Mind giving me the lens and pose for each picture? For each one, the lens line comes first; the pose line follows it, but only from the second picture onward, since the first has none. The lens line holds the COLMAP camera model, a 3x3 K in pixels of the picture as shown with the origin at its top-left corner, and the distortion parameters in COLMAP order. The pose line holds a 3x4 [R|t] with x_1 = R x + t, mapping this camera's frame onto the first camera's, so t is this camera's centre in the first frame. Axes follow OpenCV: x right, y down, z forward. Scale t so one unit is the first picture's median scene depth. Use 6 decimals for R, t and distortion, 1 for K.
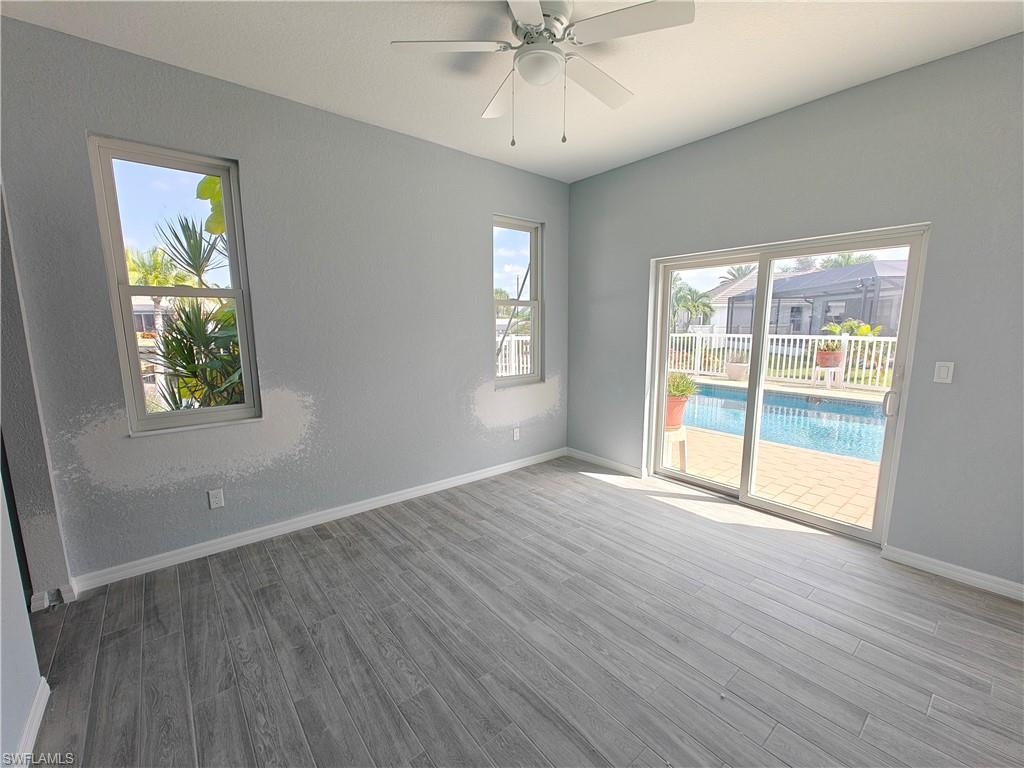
lens RADIAL K [[426.2, 0, 513.5], [0, 426.2, 383.3], [0, 0, 1]] dist [-0.003398, 0.001094]
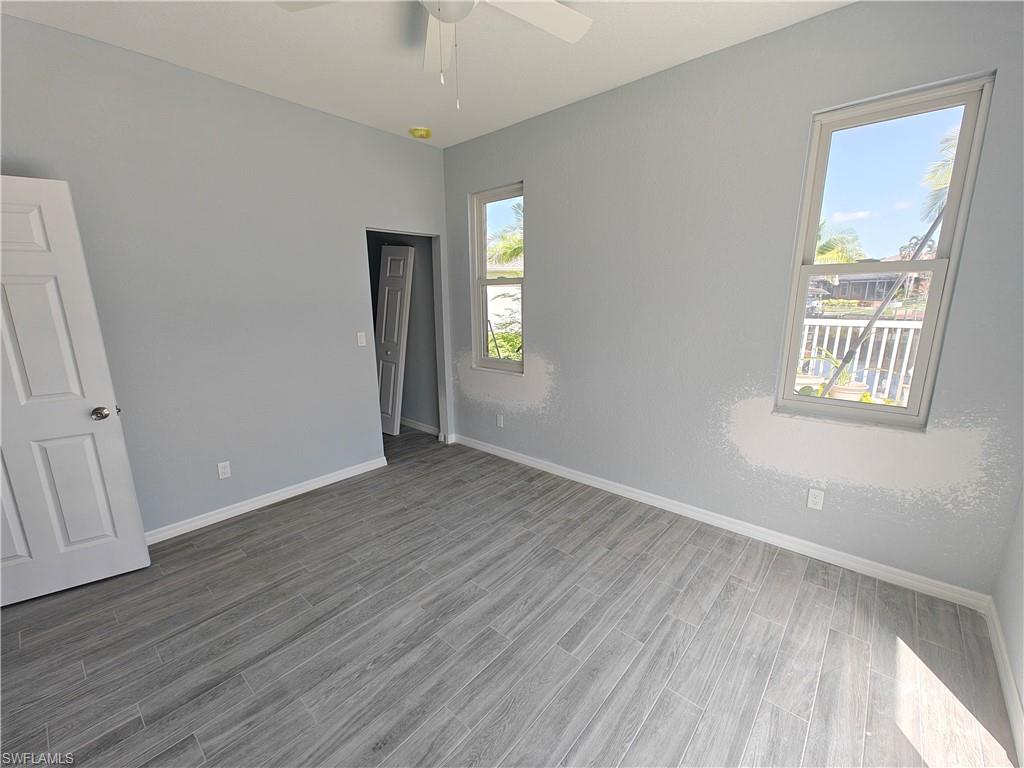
lens RADIAL K [[426.2, 0, 512.4], [0, 426.2, 393.2], [0, 0, 1]] dist [-0.003398, 0.001094]
pose [[0.156473, 0.219804, -0.962914, 0.659629], [-0.126520, 0.971351, 0.201170, -0.118304], [0.979545, 0.090351, 0.179800, 0.688186]]
